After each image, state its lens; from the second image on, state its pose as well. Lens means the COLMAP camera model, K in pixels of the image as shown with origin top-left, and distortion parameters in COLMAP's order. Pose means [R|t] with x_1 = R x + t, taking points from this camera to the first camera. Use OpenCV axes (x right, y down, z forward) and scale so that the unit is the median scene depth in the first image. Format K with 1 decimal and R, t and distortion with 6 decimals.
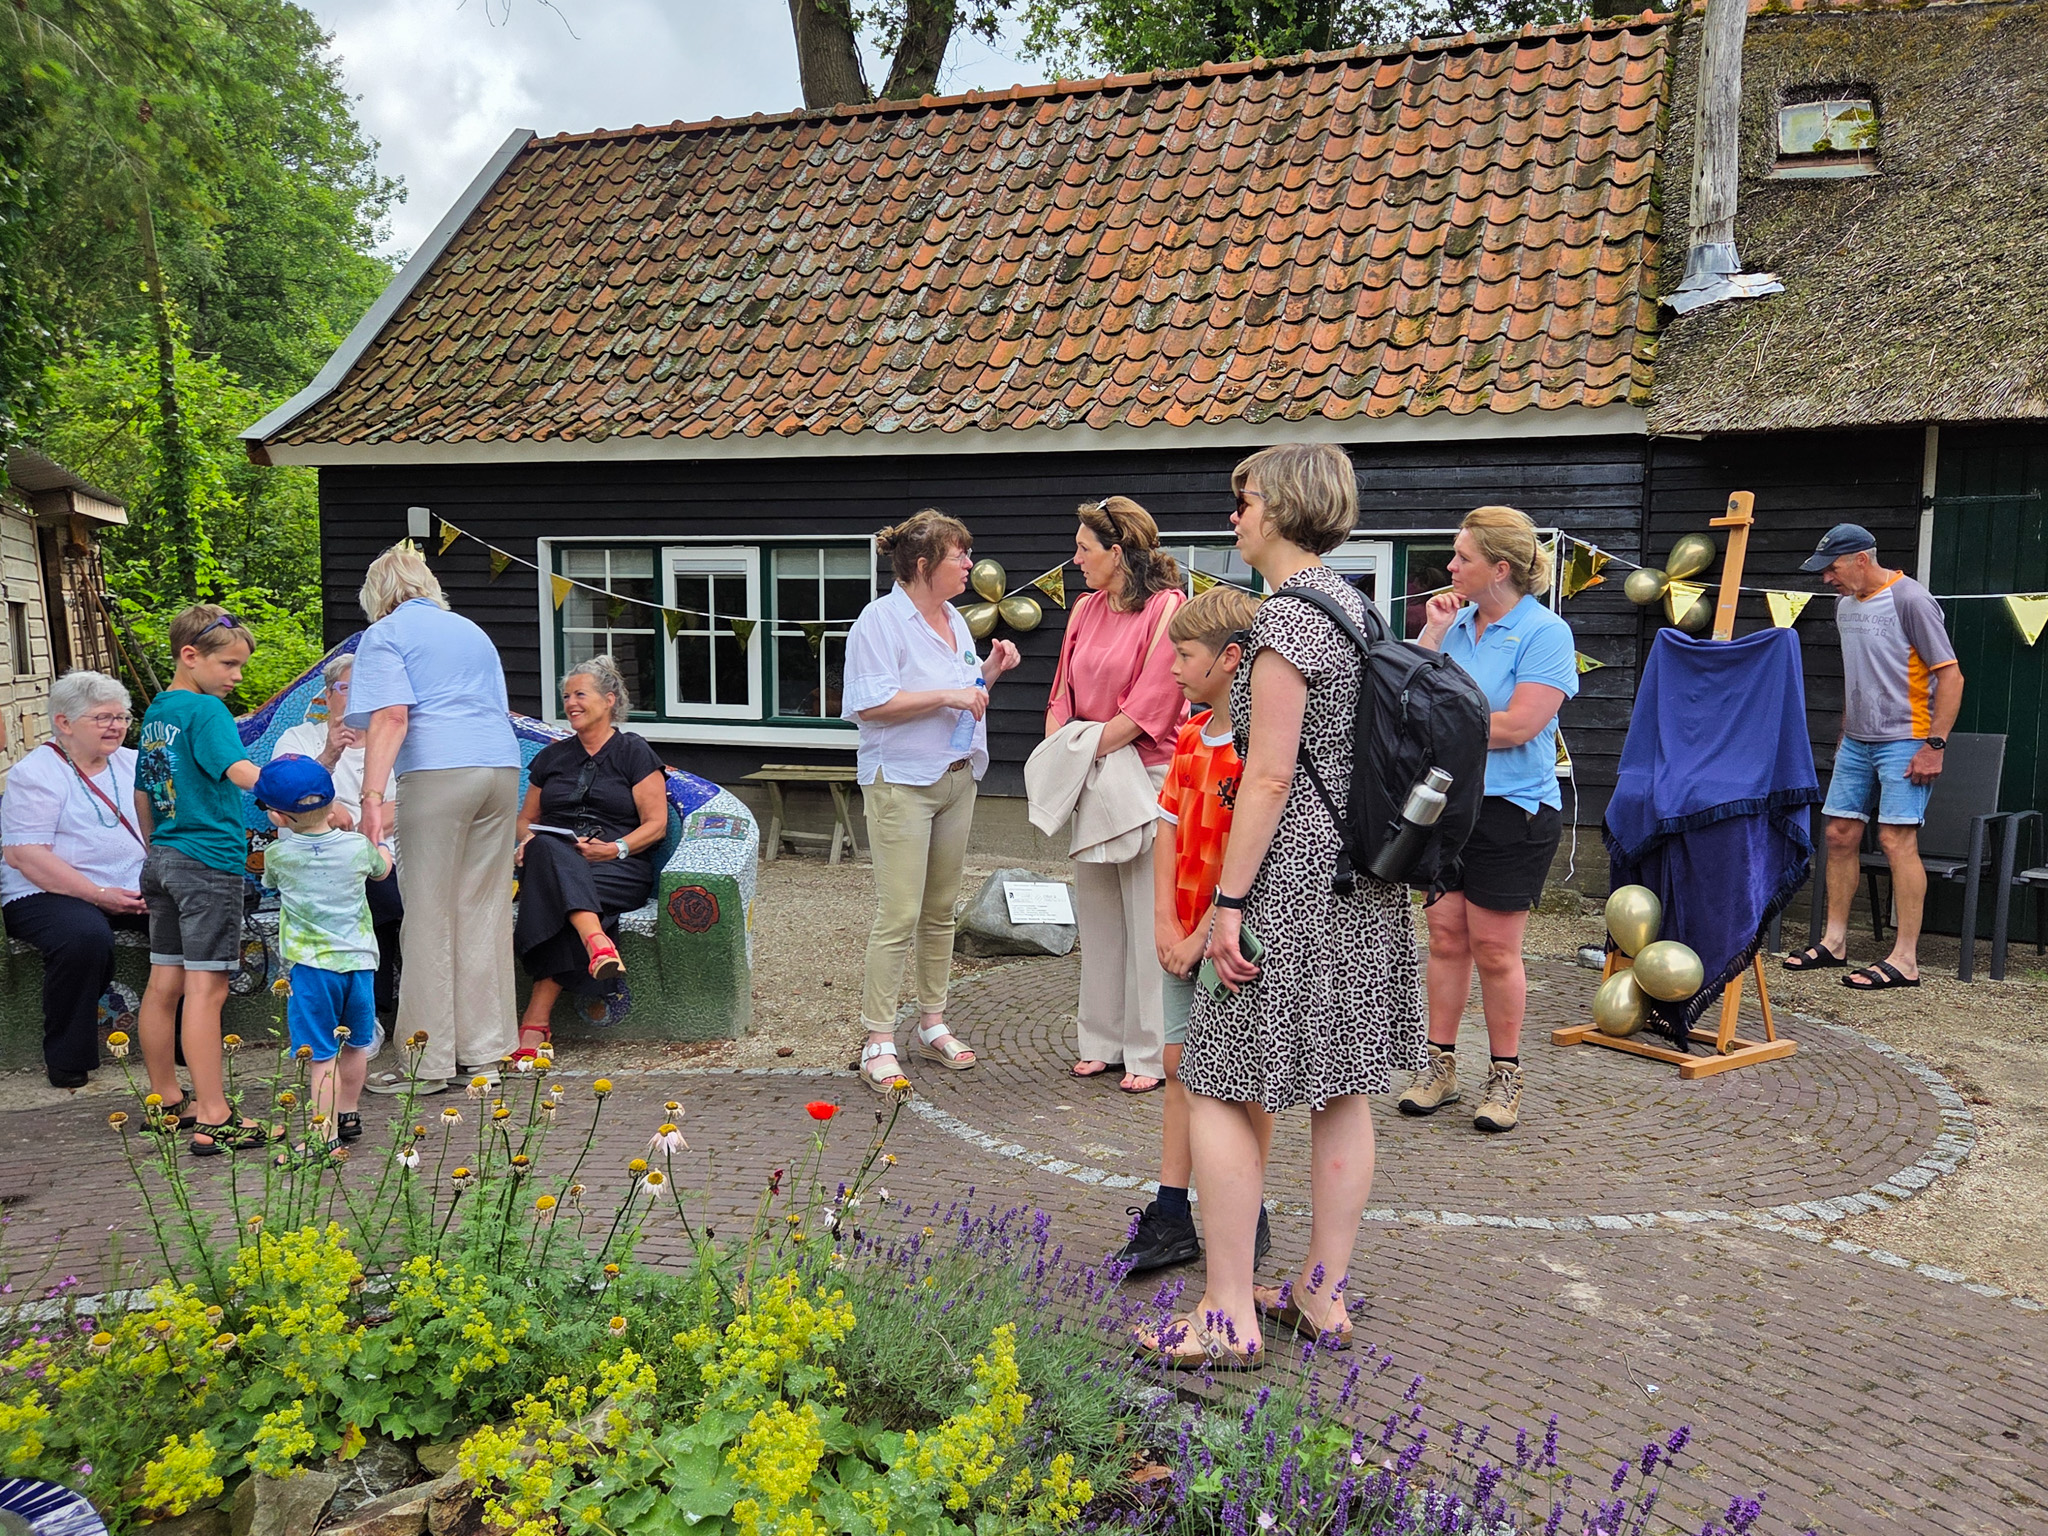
lens RADIAL K [[1621.2, 0, 1030.4], [0, 1621.2, 761.0], [0, 0, 1]] dist [0.093003, -0.087665]
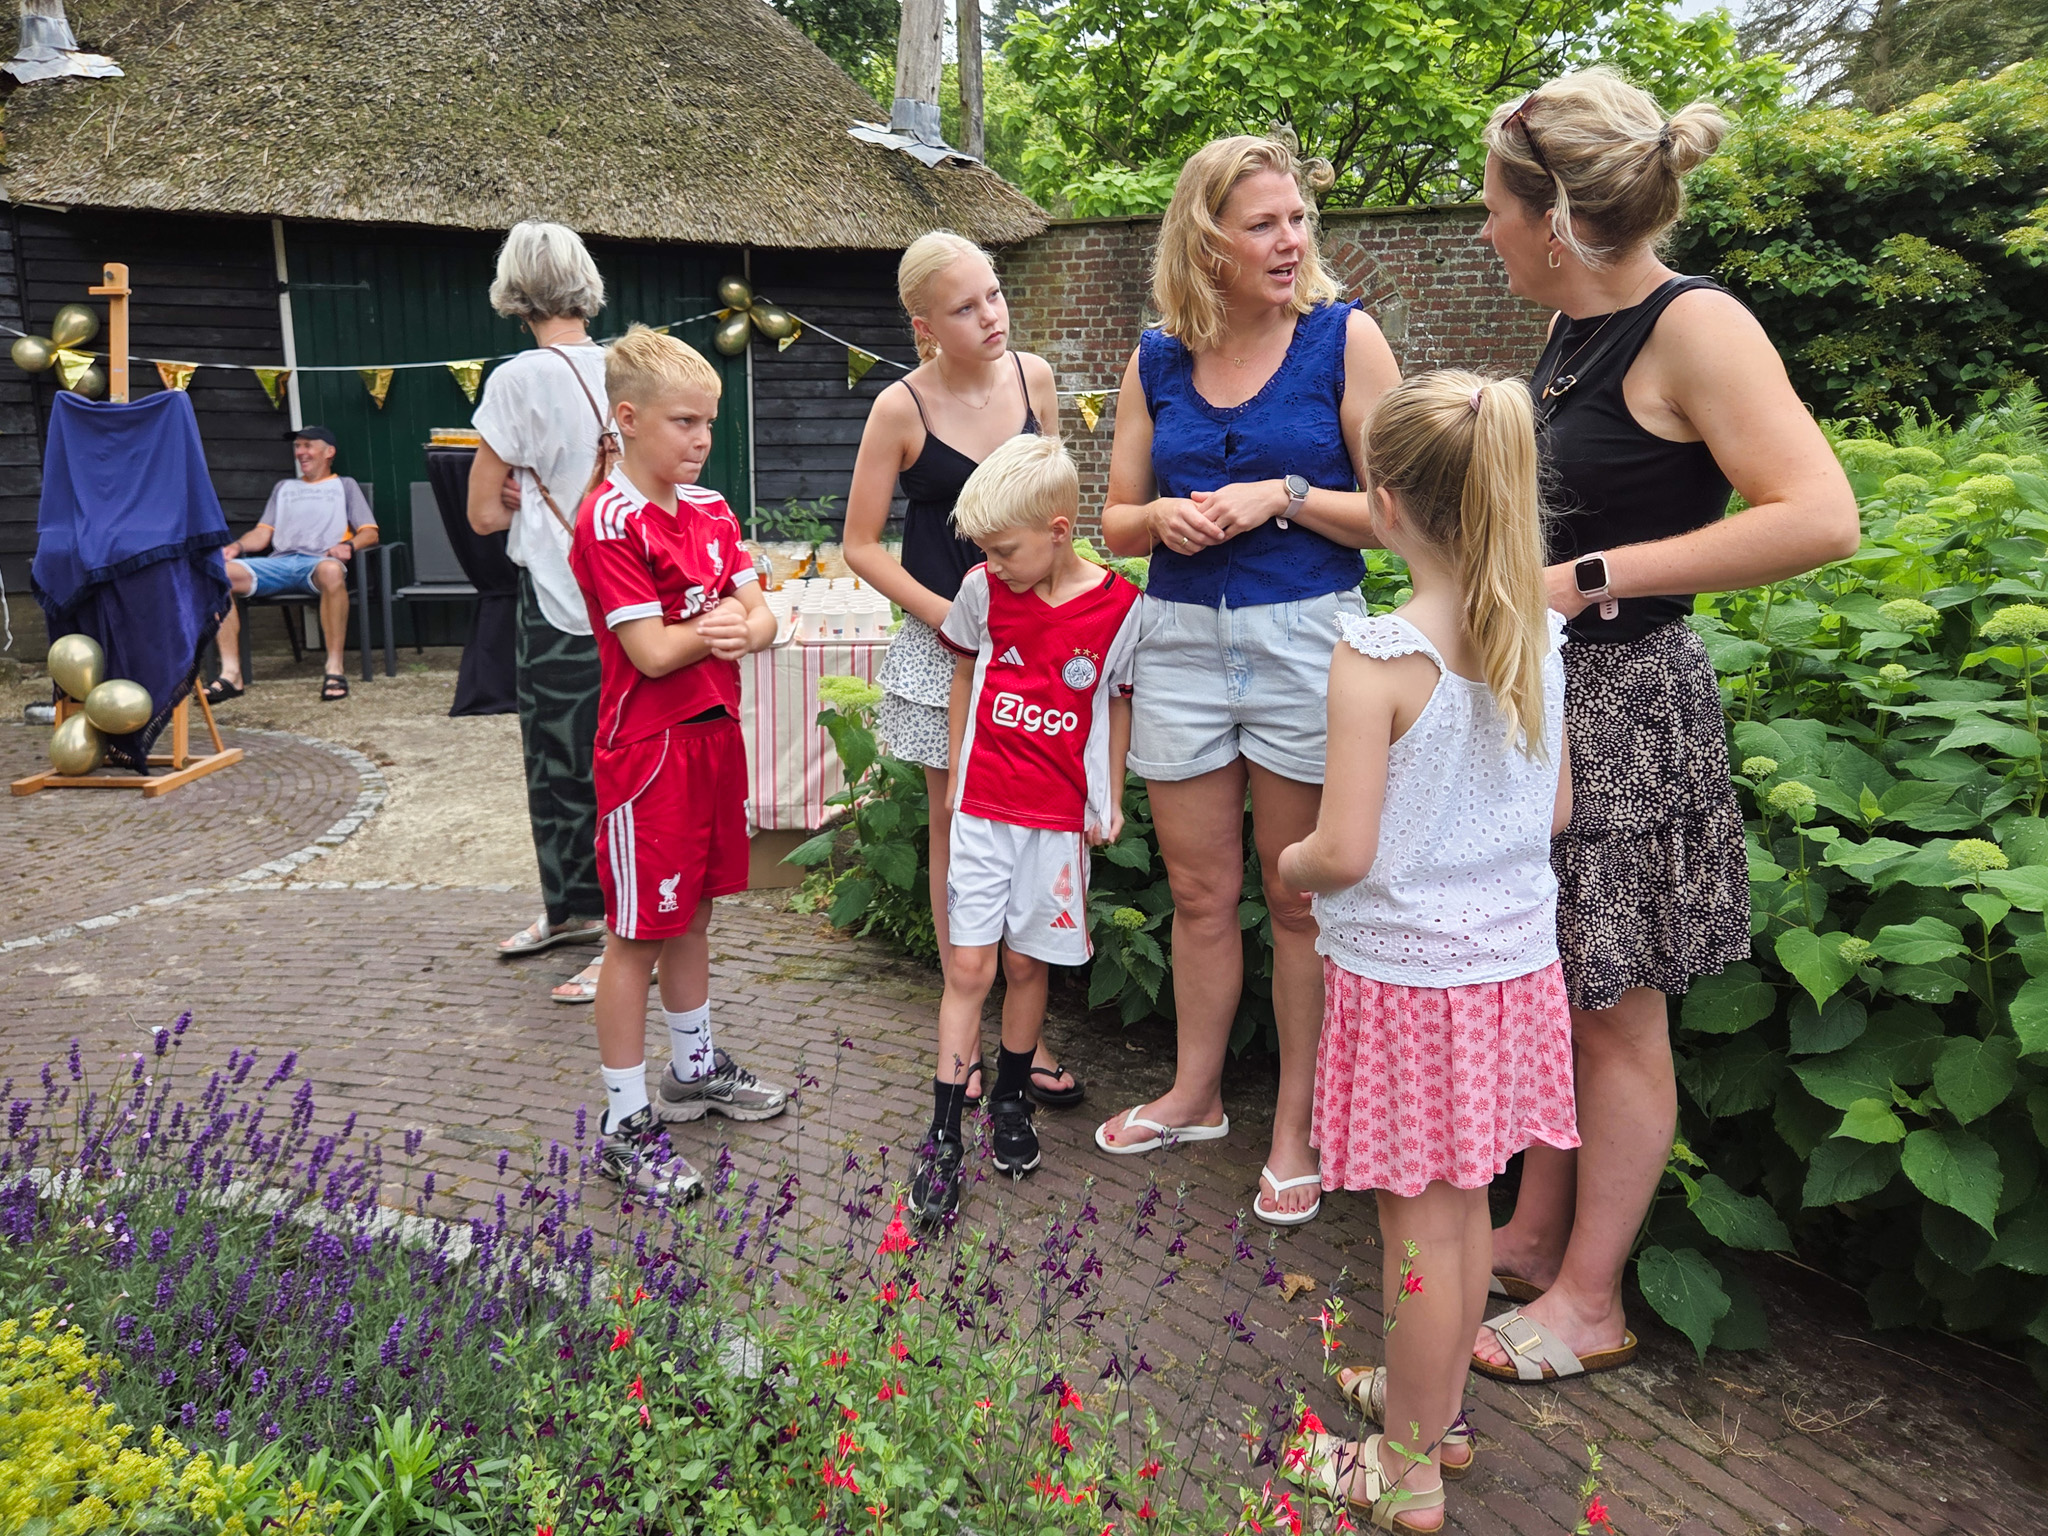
lens RADIAL K [[1621.2, 0, 1030.4], [0, 1621.2, 761.0], [0, 0, 1]] dist [0.093003, -0.087665]
pose [[0.627475, -0.165058, 0.760941, -0.080173], [0.074210, 0.985502, 0.152575, 0.039074], [-0.775092, -0.039267, 0.630627, -0.180463]]
